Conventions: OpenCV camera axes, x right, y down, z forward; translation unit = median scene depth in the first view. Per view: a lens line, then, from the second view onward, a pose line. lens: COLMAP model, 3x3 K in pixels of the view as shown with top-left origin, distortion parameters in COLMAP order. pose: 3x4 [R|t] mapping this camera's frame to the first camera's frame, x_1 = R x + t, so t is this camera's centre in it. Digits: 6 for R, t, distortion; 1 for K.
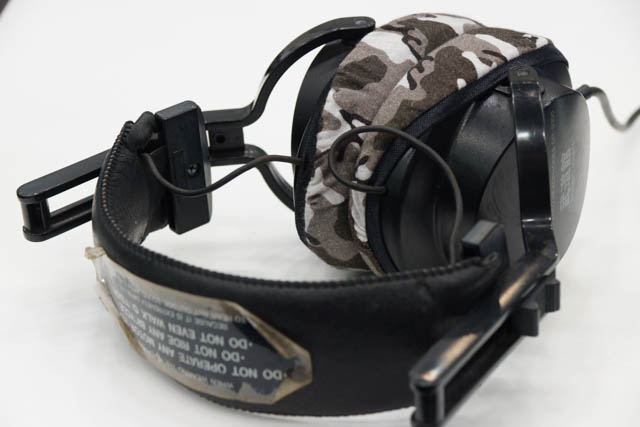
lens RADIAL K [[1930.9, 0, 320.0], [0, 1930.9, 213.5], [0, 0, 1]] dist [0.332090, 0.208802]
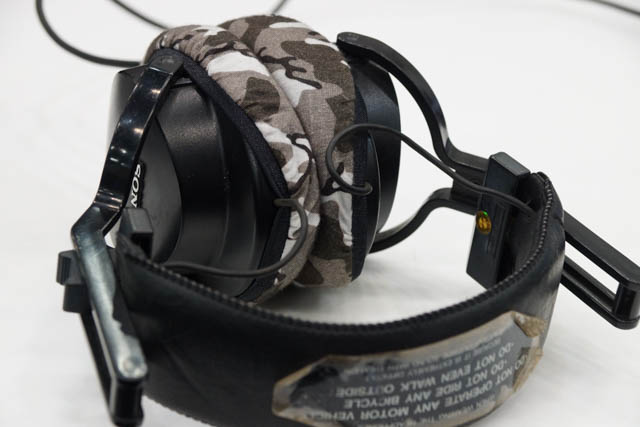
lens RADIAL K [[1912.2, 0, 320.0], [0, 1912.2, 213.5], [0, 0, 1]] dist [-0.096092, 0.233522]
pose [[0.358732, -0.399456, 0.843651, -0.812637], [0.353967, 0.894518, 0.273029, -0.276498], [-0.863724, 0.200680, 0.462286, 0.560663]]
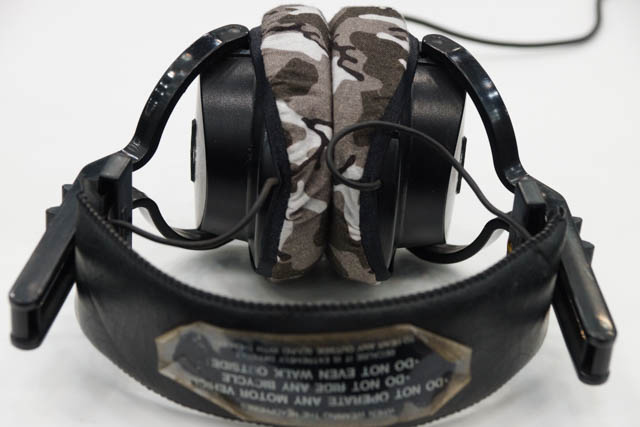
lens RADIAL K [[1930.9, 0, 320.0], [0, 1930.9, 213.5], [0, 0, 1]] dist [0.332090, 0.208802]
pose [[0.761731, -0.271807, 0.588121, -0.576851], [0.255966, 0.960150, 0.112219, -0.116213], [-0.595187, 0.065059, 0.800949, 0.219276]]
